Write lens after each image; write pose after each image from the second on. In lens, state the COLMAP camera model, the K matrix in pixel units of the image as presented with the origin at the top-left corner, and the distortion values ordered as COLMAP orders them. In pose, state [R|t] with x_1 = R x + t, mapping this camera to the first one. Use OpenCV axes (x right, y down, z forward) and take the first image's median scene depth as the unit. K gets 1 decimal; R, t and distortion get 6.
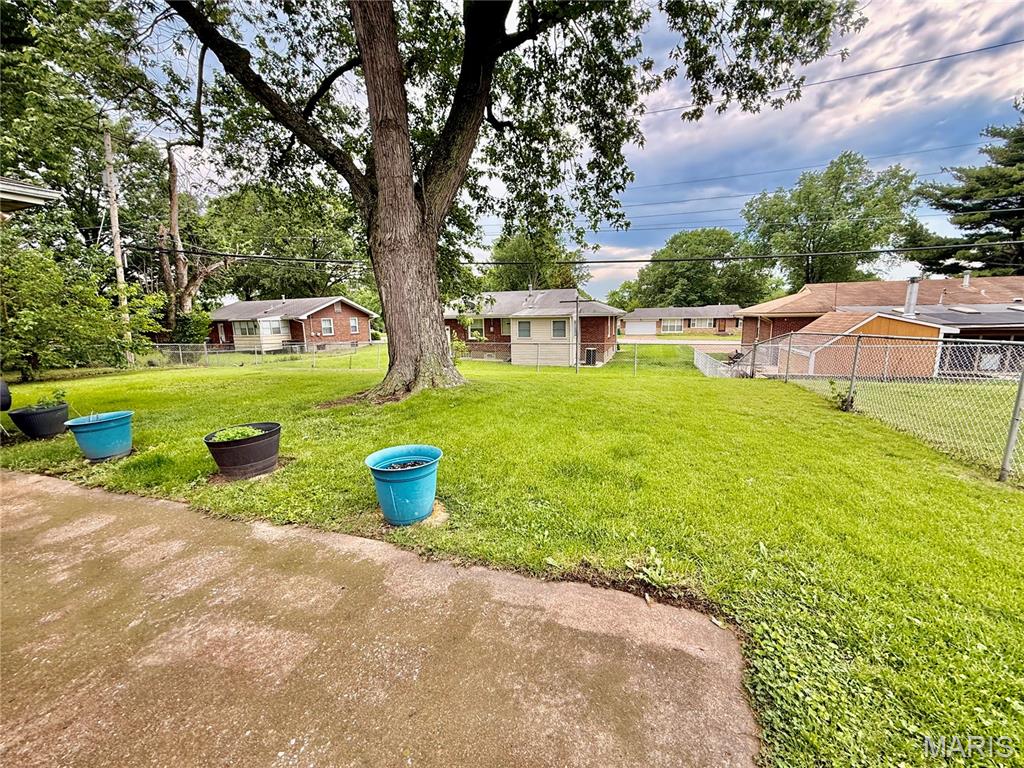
lens RADIAL K [[408.9, 0, 510.8], [0, 408.9, 383.9], [0, 0, 1]] dist [-0.000603, 0.000295]
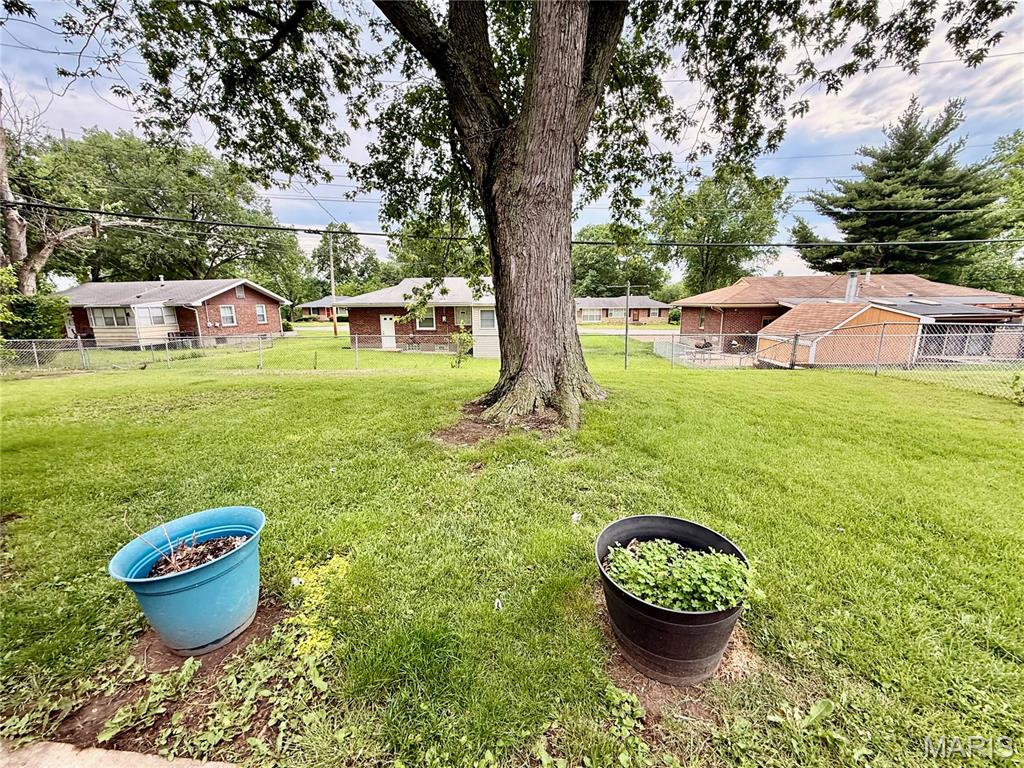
lens RADIAL K [[408.9, 0, 512.9], [0, 408.9, 384.0], [0, 0, 1]] dist [-0.000603, 0.000295]
pose [[0.971354, -0.036773, 0.234775, -0.097499], [0.030764, 0.999100, 0.029208, -0.009027], [-0.235637, -0.021148, 0.971611, 0.066624]]
